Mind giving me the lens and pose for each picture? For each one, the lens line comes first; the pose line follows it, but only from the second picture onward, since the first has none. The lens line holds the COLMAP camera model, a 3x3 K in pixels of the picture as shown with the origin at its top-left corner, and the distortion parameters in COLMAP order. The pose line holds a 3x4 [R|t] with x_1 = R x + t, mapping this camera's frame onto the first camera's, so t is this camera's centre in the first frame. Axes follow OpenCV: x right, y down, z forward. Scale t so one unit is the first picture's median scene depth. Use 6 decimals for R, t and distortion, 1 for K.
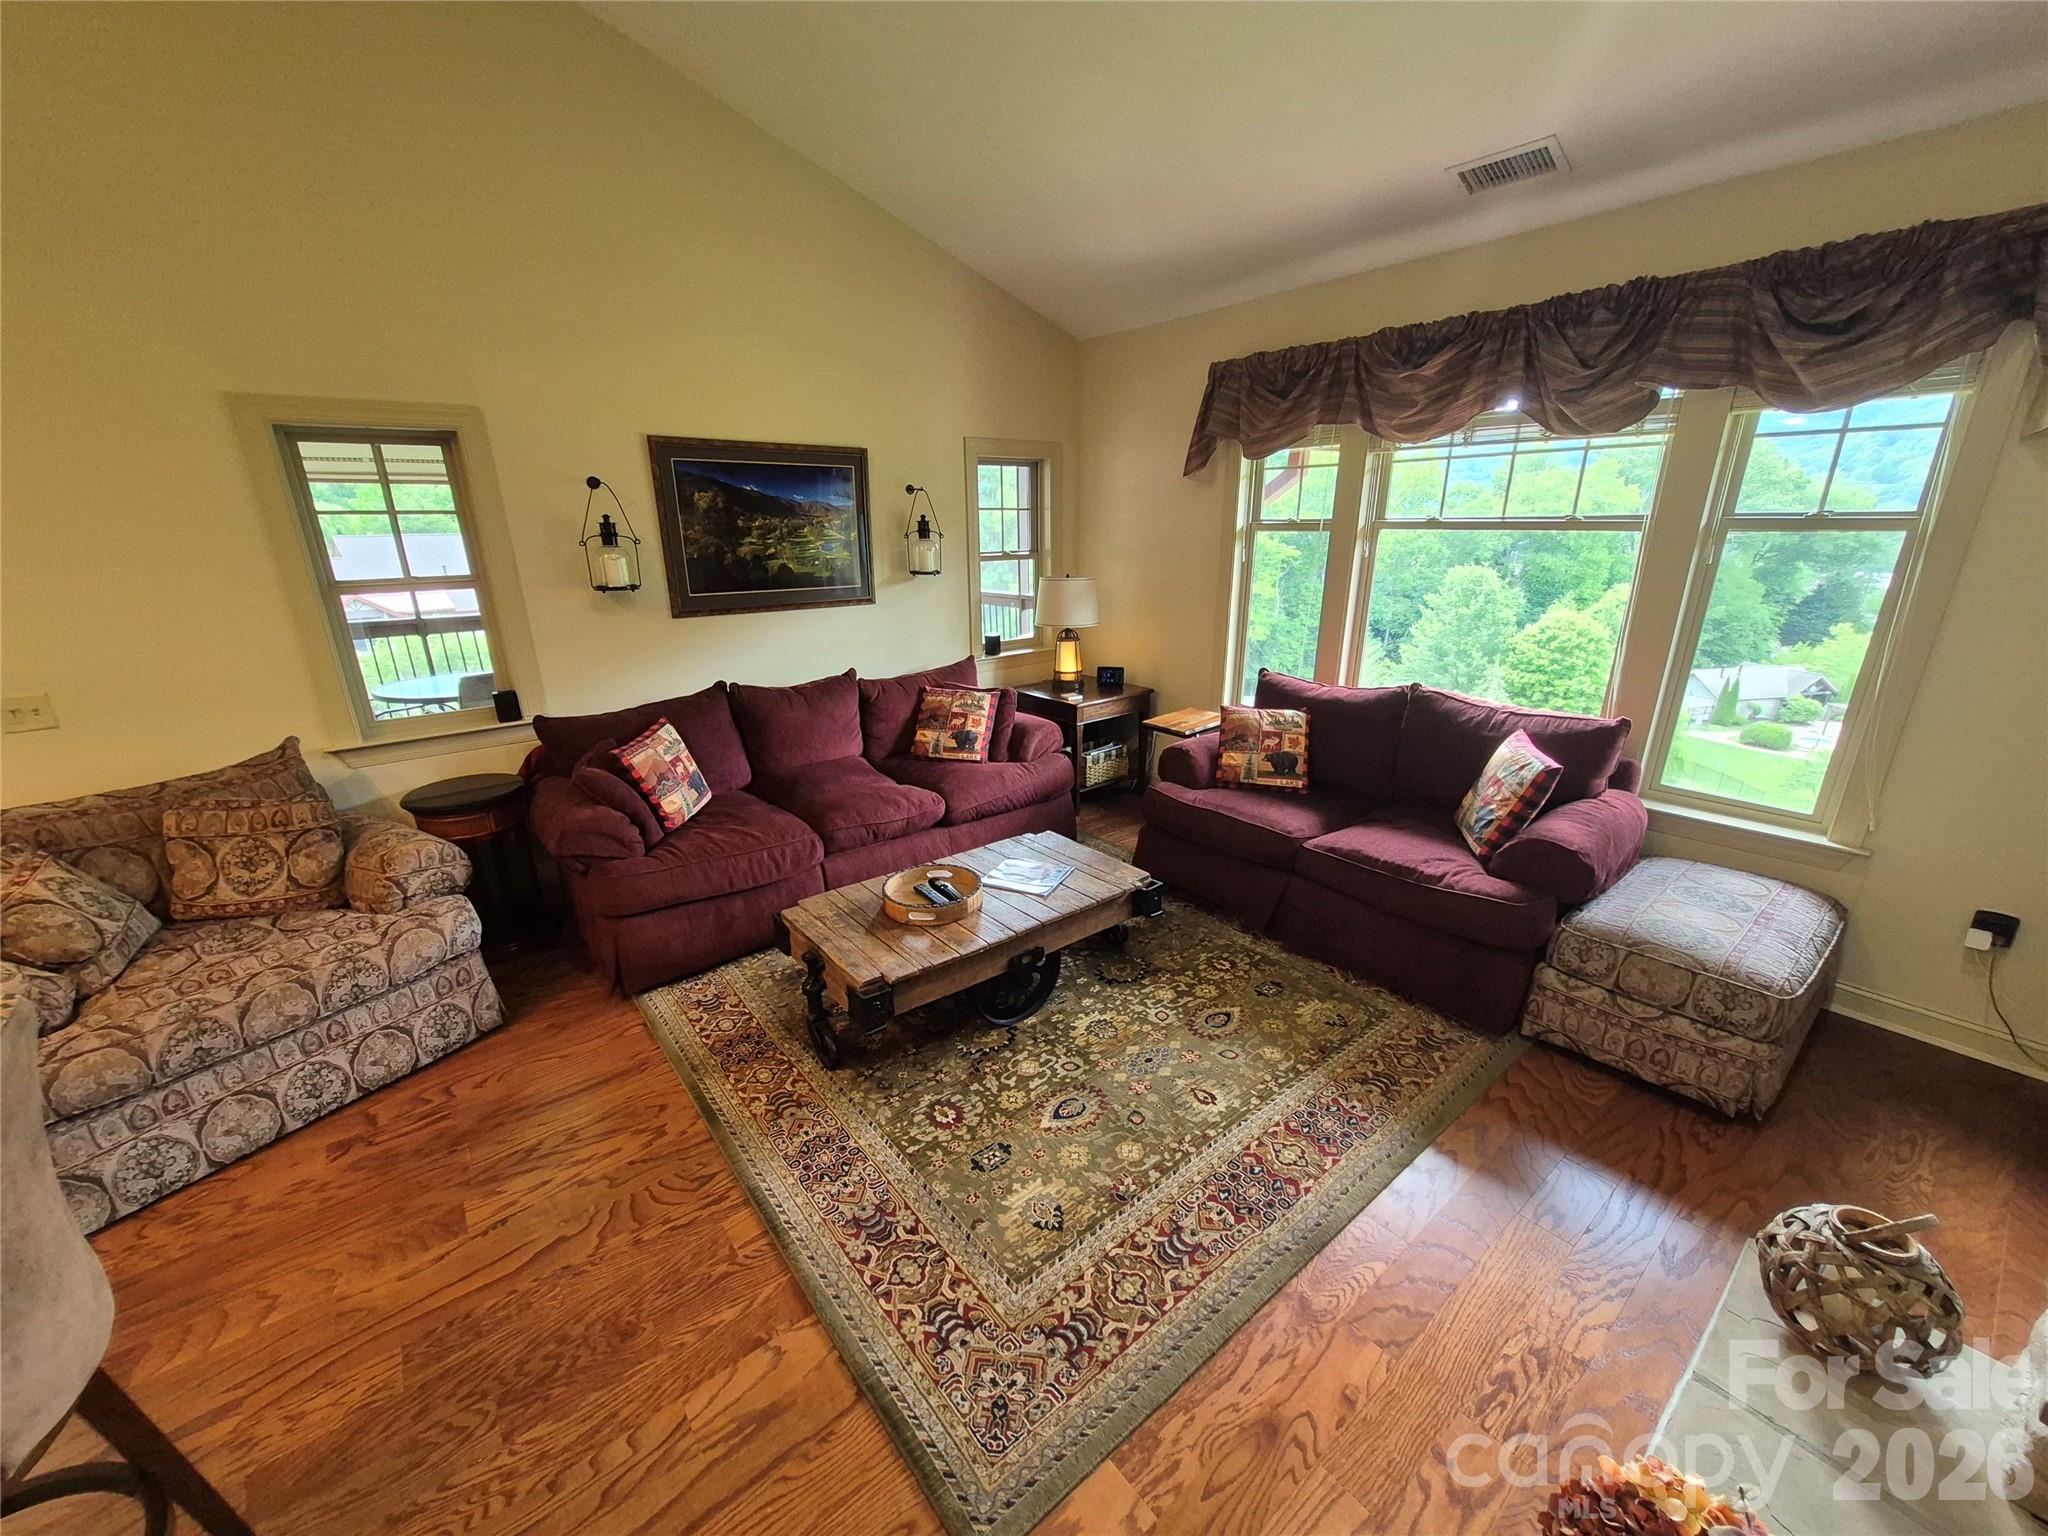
lens RADIAL K [[799.9, 0, 1024.2], [0, 799.9, 791.0], [0, 0, 1]] dist [0.000965, -0.000096]
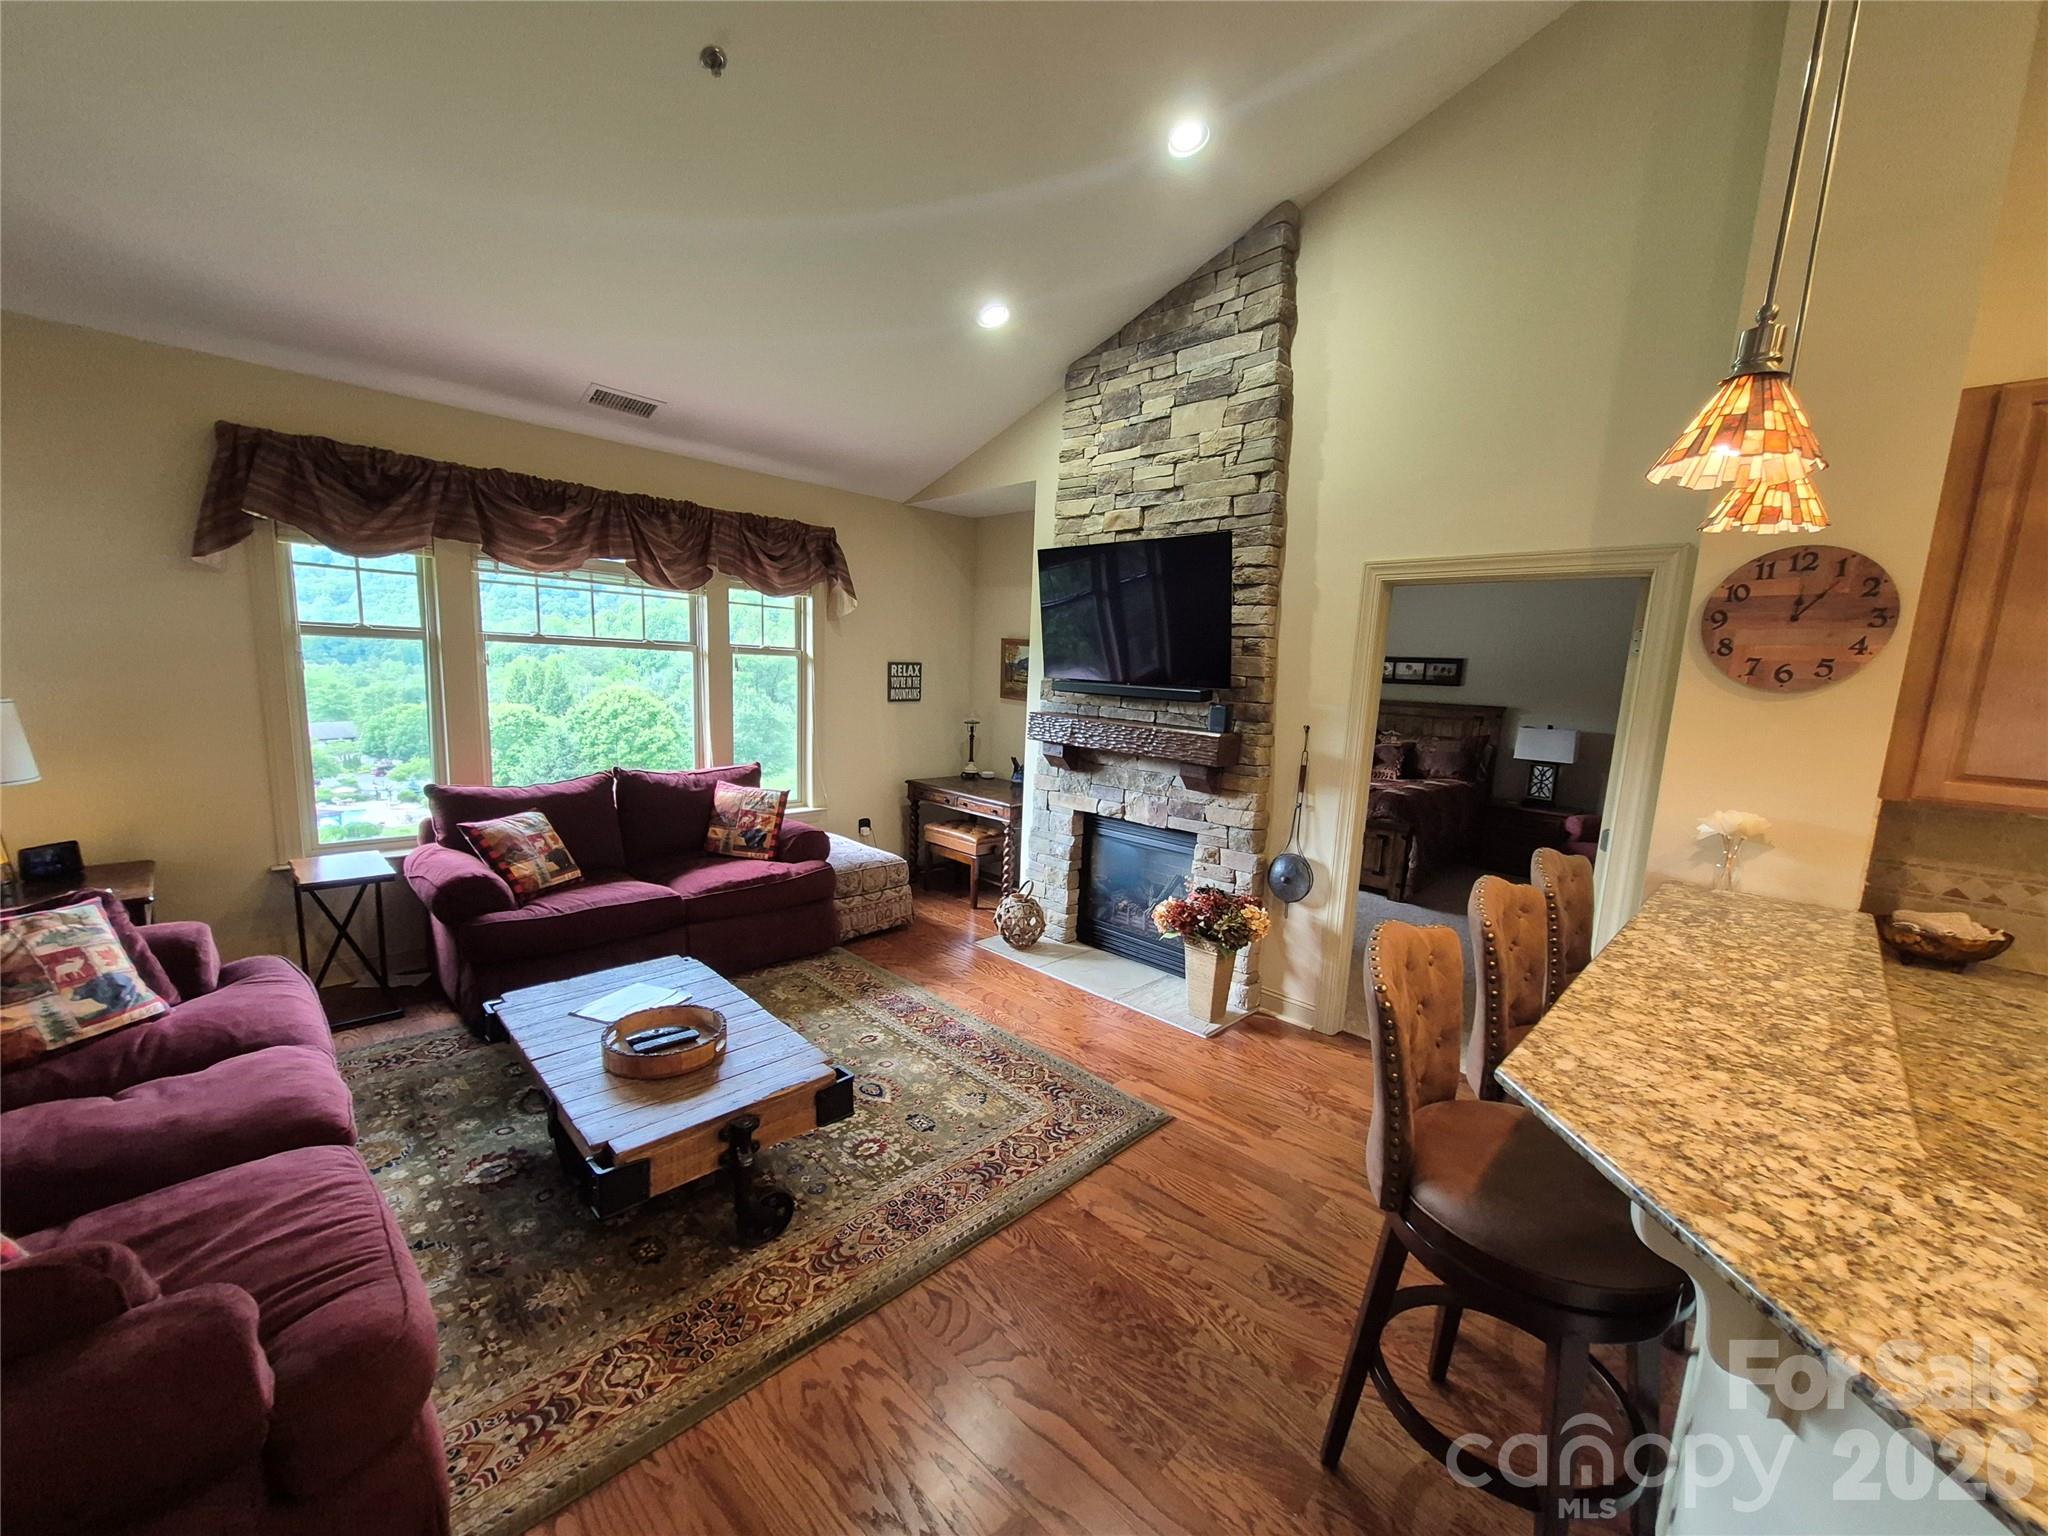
lens RADIAL K [[799.9, 0, 1024.2], [0, 799.9, 791.0], [0, 0, 1]] dist [0.000965, -0.000096]
pose [[-0.109051, -0.146448, 0.983189, -0.926413], [0.276171, 0.945685, 0.171493, -0.161550], [-0.954902, 0.290230, -0.062683, 0.576848]]
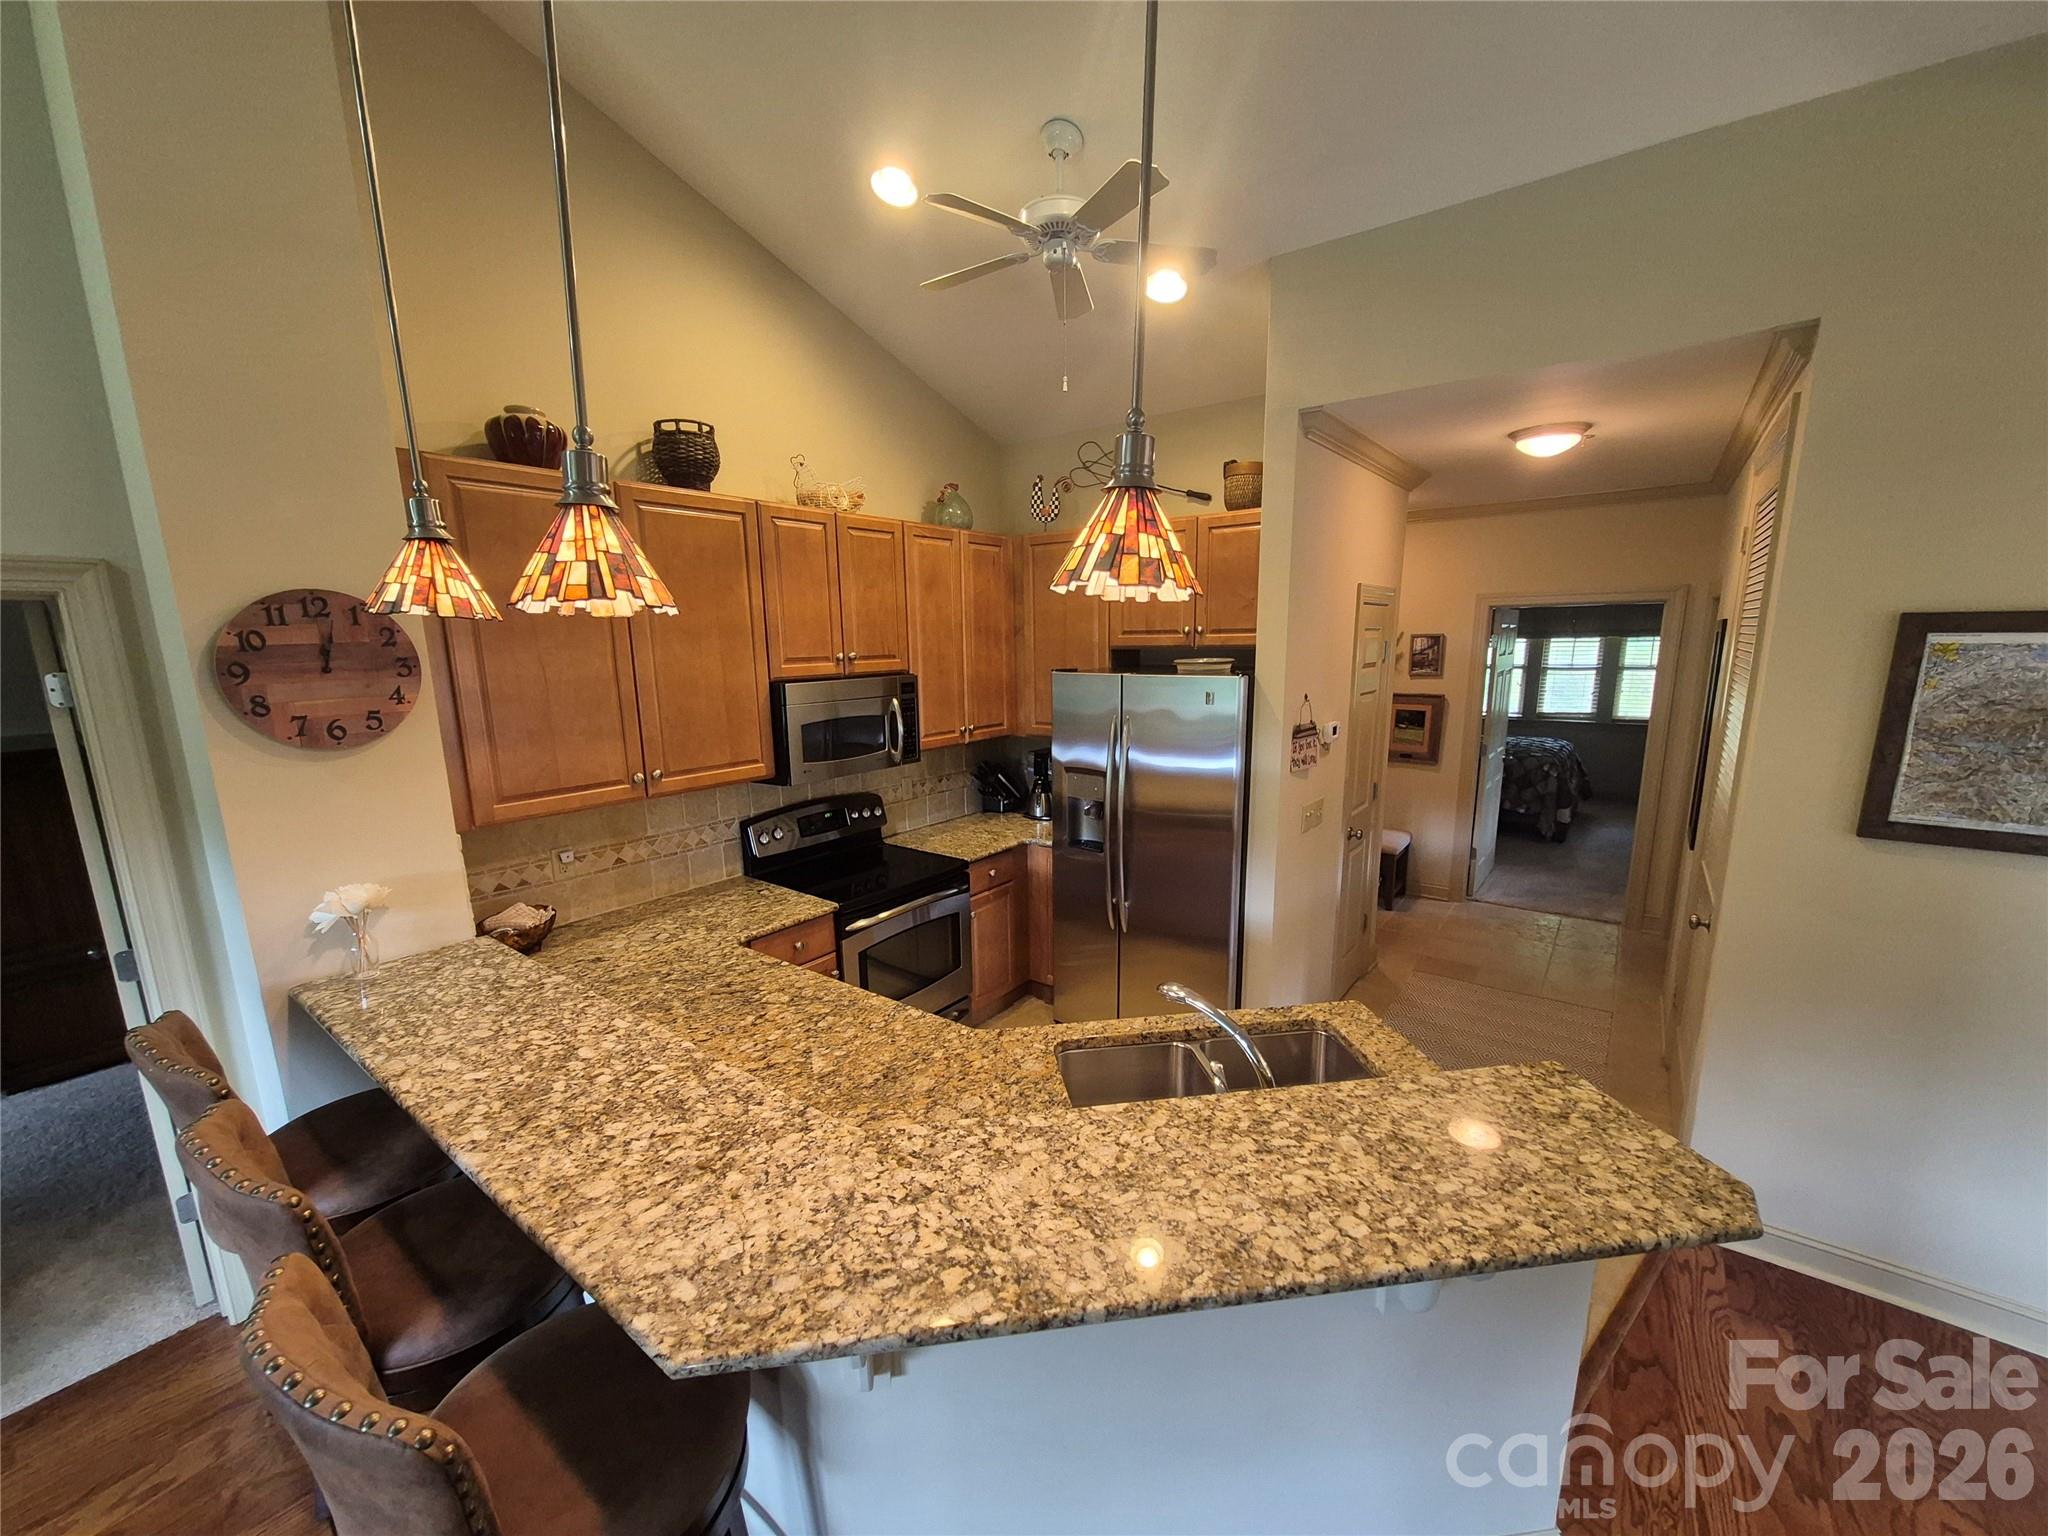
lens RADIAL K [[799.9, 0, 1024.2], [0, 799.9, 791.0], [0, 0, 1]] dist [0.000965, -0.000096]
pose [[-0.969643, 0.074442, -0.232917, -0.648629], [-0.049724, 0.872603, 0.485892, -0.255535], [0.239415, 0.482724, -0.842412, 0.553676]]
